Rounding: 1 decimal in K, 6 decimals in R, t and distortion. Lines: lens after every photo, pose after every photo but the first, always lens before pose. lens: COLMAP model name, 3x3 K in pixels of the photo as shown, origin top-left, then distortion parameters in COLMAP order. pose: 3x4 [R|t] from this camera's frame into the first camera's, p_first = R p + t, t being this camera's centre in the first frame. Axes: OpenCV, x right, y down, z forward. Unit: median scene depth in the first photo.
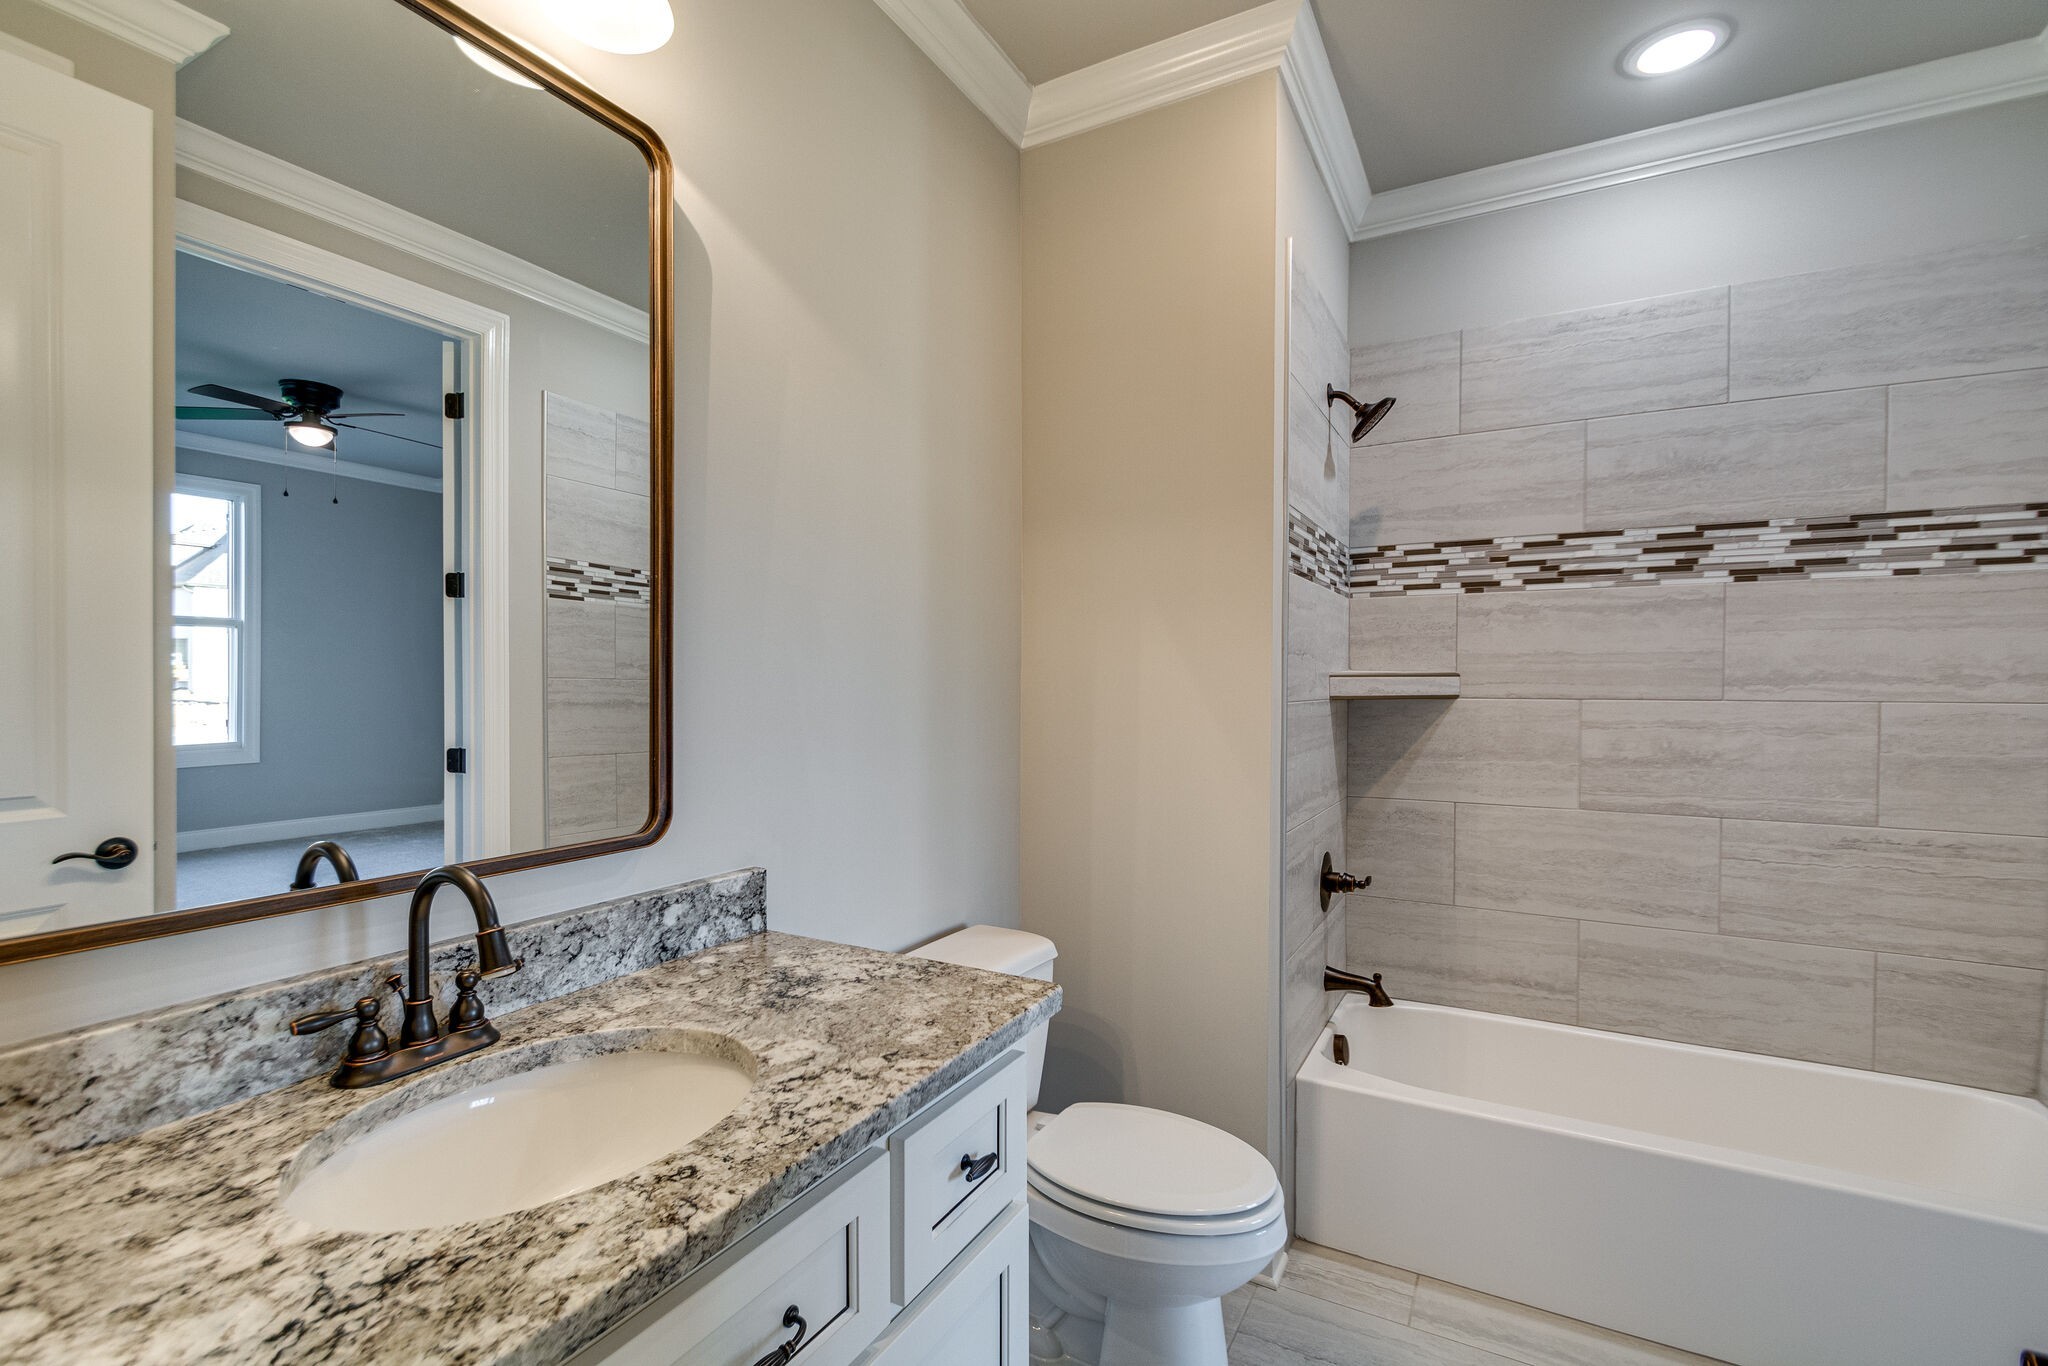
lens RADIAL K [[894.0, 0, 1020.2], [0, 894.0, 700.5], [0, 0, 1]] dist [0.020305, -0.006843]
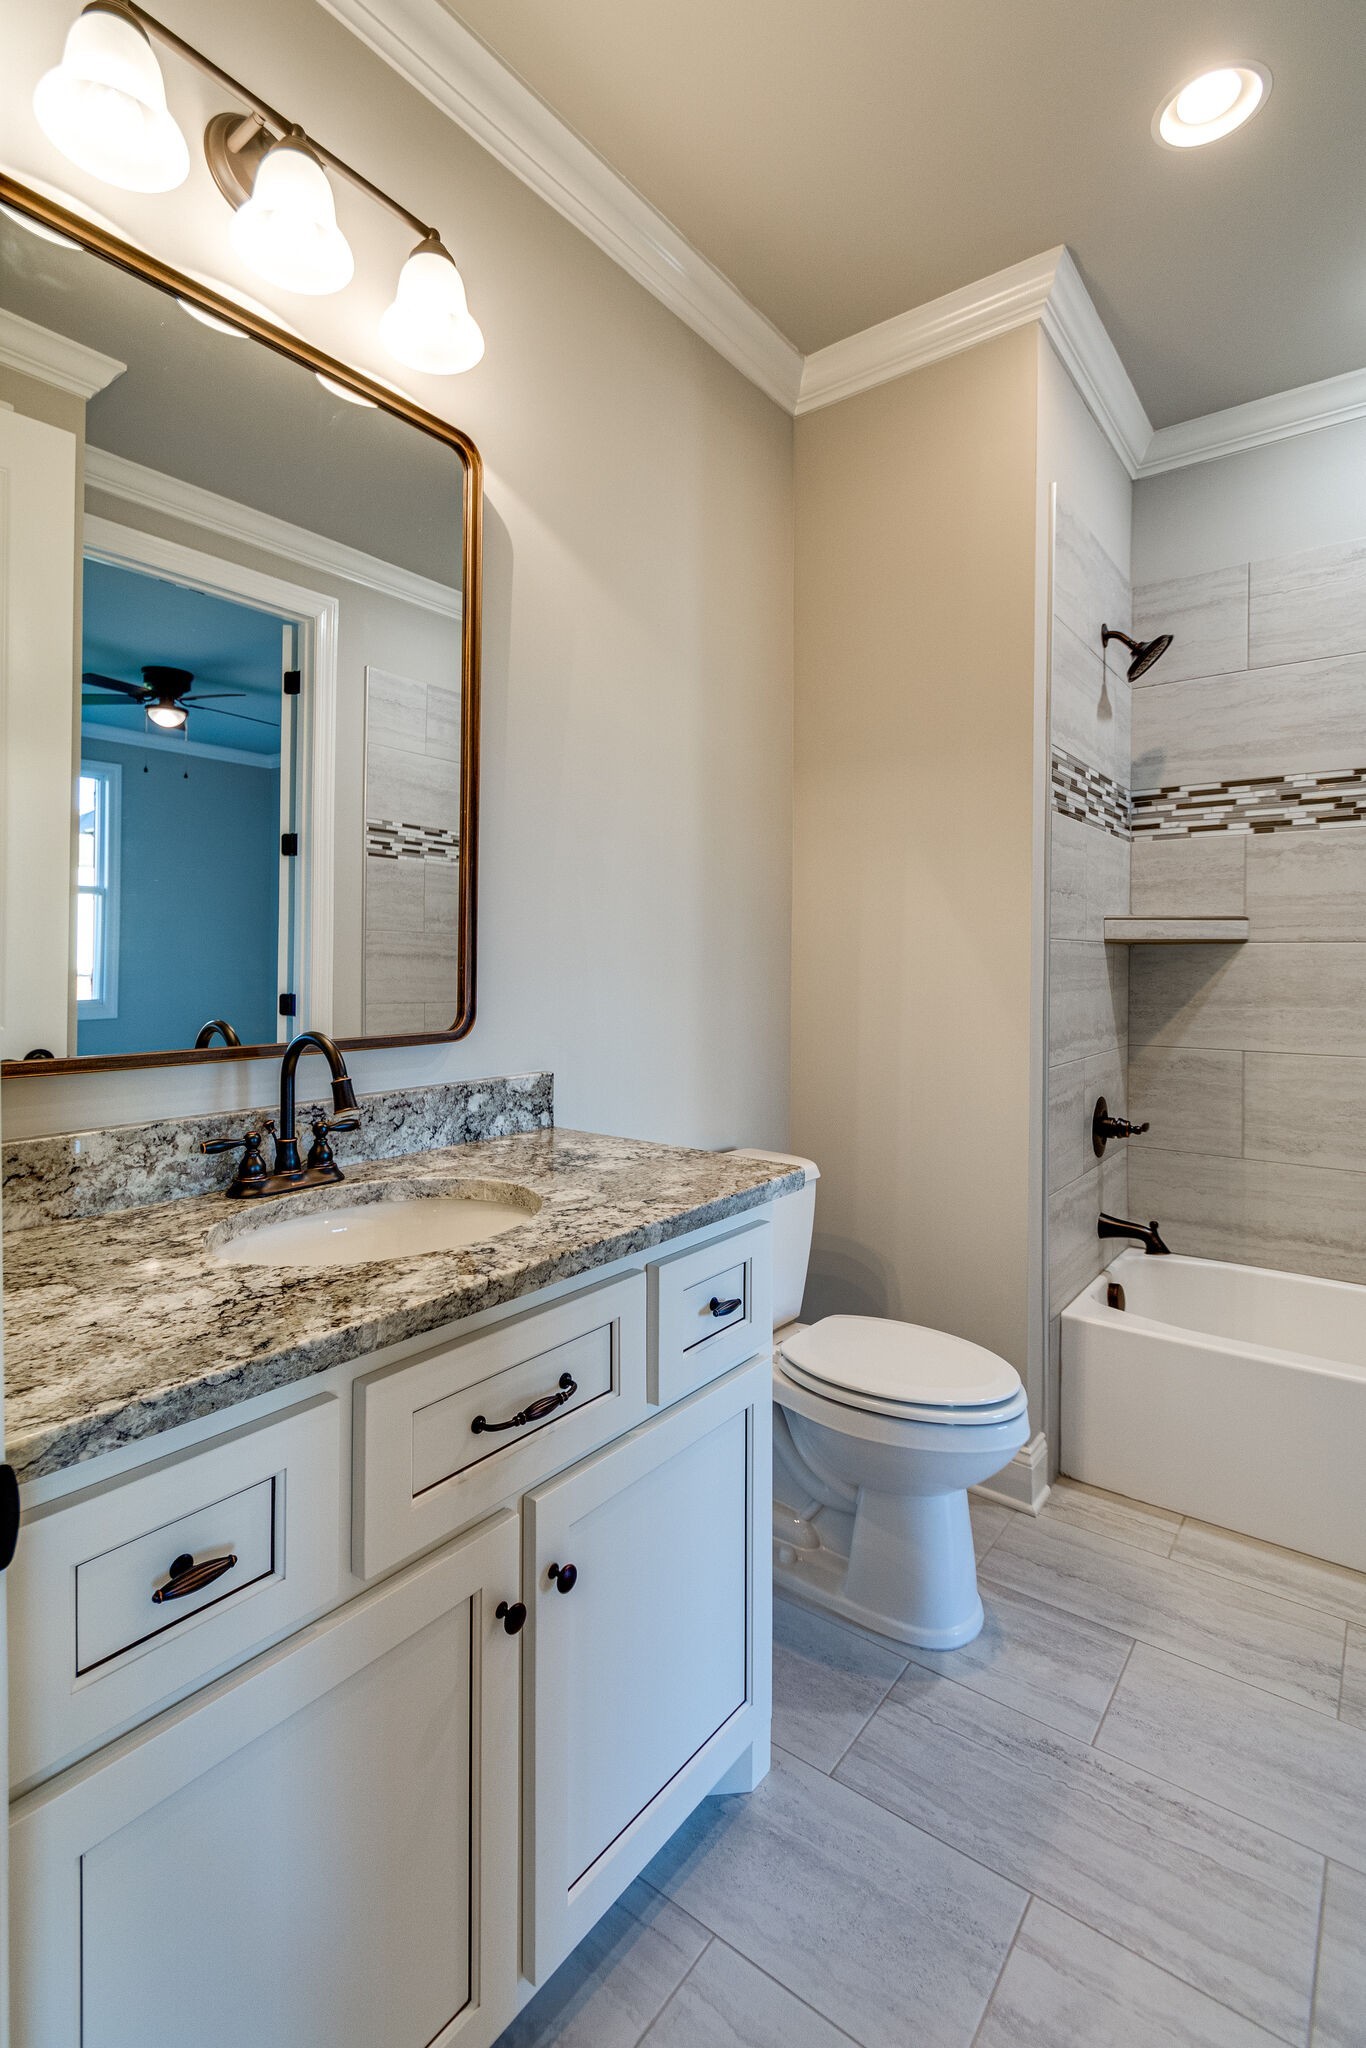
lens RADIAL K [[958.8, 0, 684.4], [0, 958.8, 995.4], [0, 0, 1]] dist [0.019526, 0.000002]
pose [[0.988499, 0.011940, -0.150754, 0.049219], [-0.011101, 0.999918, 0.006408, 0.060871], [0.150819, -0.004660, 0.988550, -0.139672]]
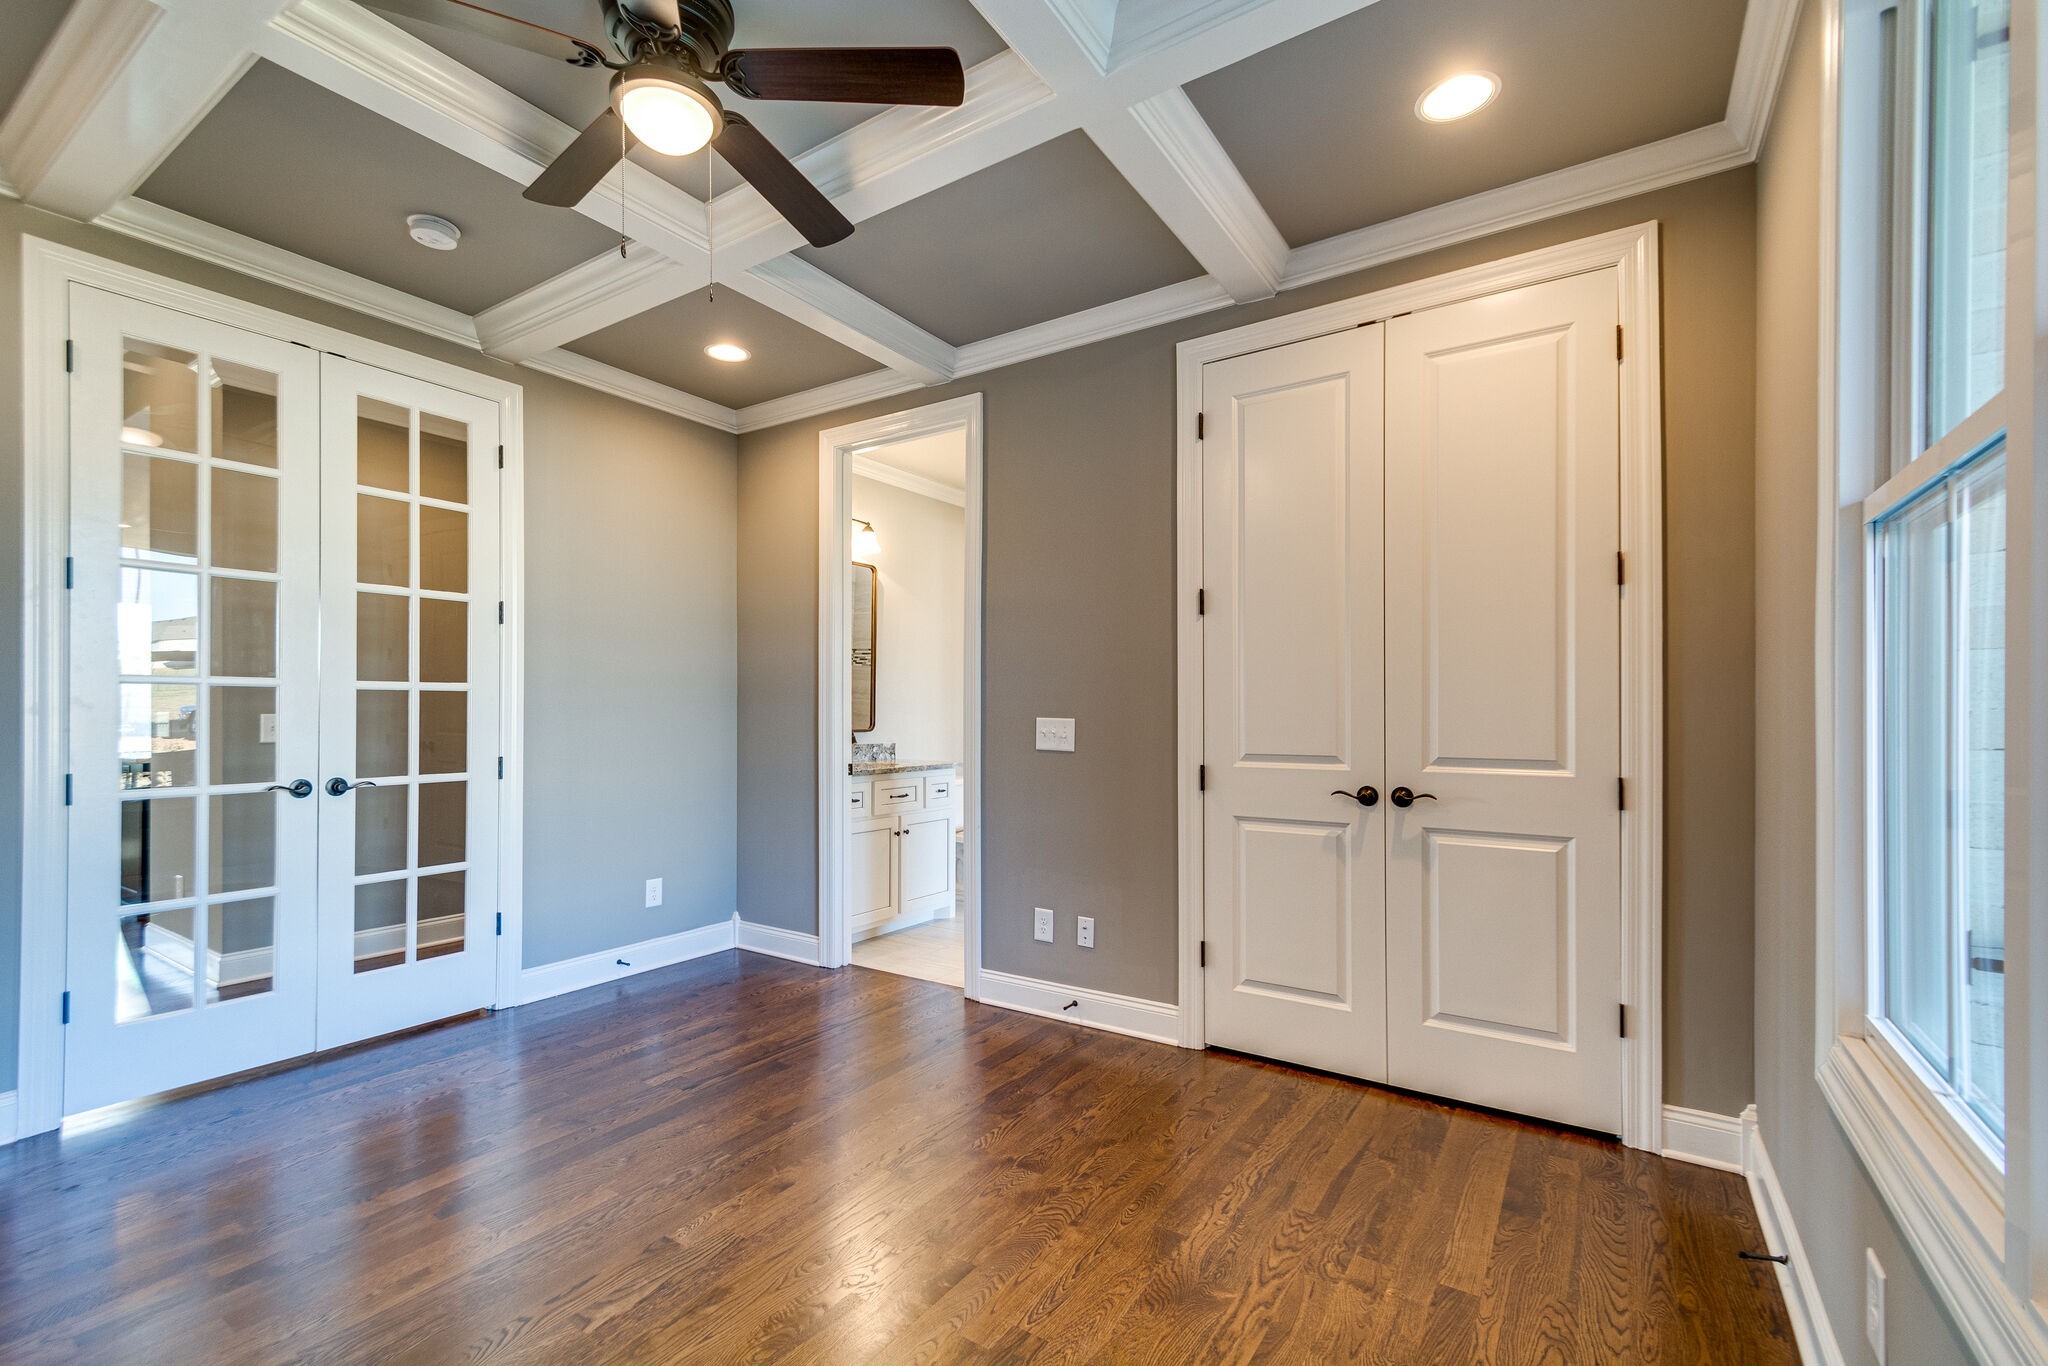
lens RADIAL K [[958.8, 0, 1023.7], [0, 958.8, 727.3], [0, 0, 1]] dist [0.019526, 0.000002]
pose [[0.995765, 0.009244, -0.091468, 0.489155], [-0.010018, 0.999918, -0.008005, 0.114752], [0.091387, 0.008887, 0.995776, -2.334953]]
